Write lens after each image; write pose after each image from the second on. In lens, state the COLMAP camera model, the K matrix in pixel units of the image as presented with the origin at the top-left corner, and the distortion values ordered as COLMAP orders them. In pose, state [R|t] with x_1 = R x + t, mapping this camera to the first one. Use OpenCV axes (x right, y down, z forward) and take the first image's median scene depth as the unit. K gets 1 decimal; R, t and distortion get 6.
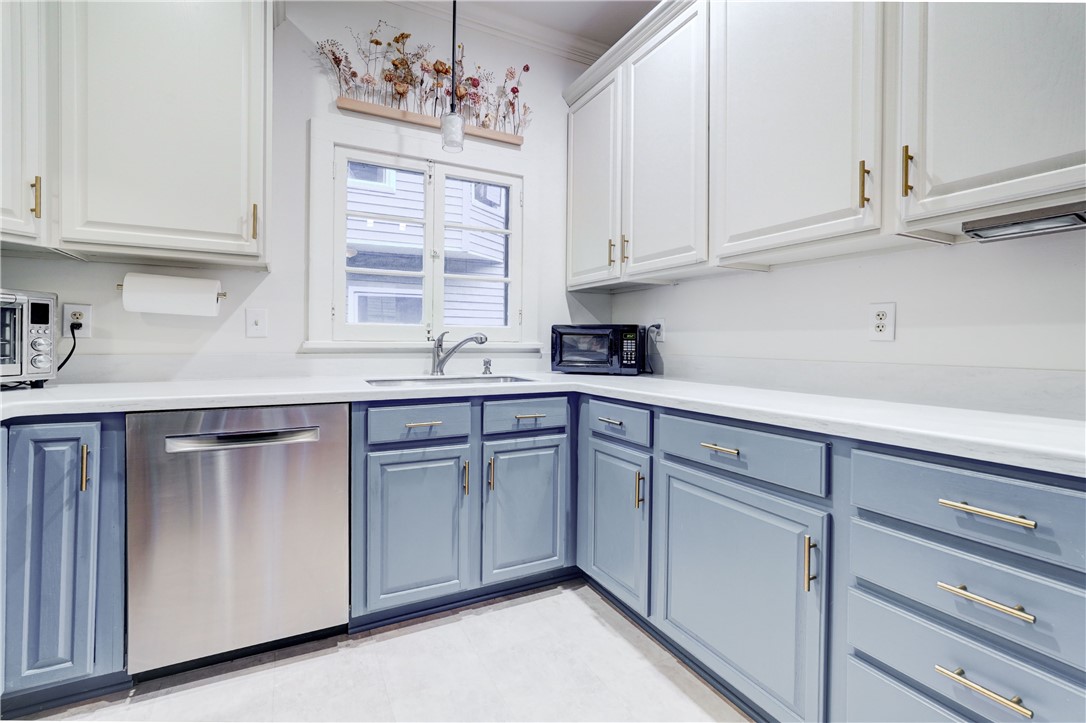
lens RADIAL K [[499.4, 0, 560.2], [0, 499.4, 342.9], [0, 0, 1]] dist [-0.004294, 0.004404]
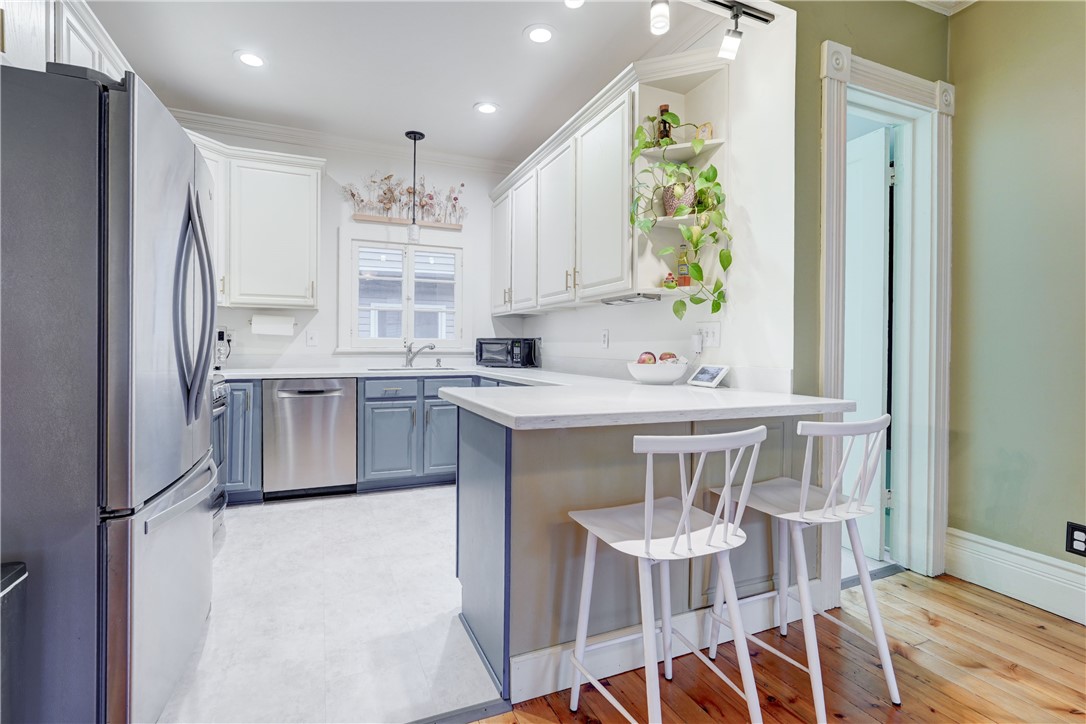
lens RADIAL K [[499.4, 0, 537.2], [0, 499.4, 347.4], [0, 0, 1]] dist [-0.004294, 0.004404]
pose [[0.995613, -0.000720, -0.093569, 0.389361], [0.000826, 0.999999, 0.001103, -0.006682], [0.093568, -0.001175, 0.995612, -0.746880]]
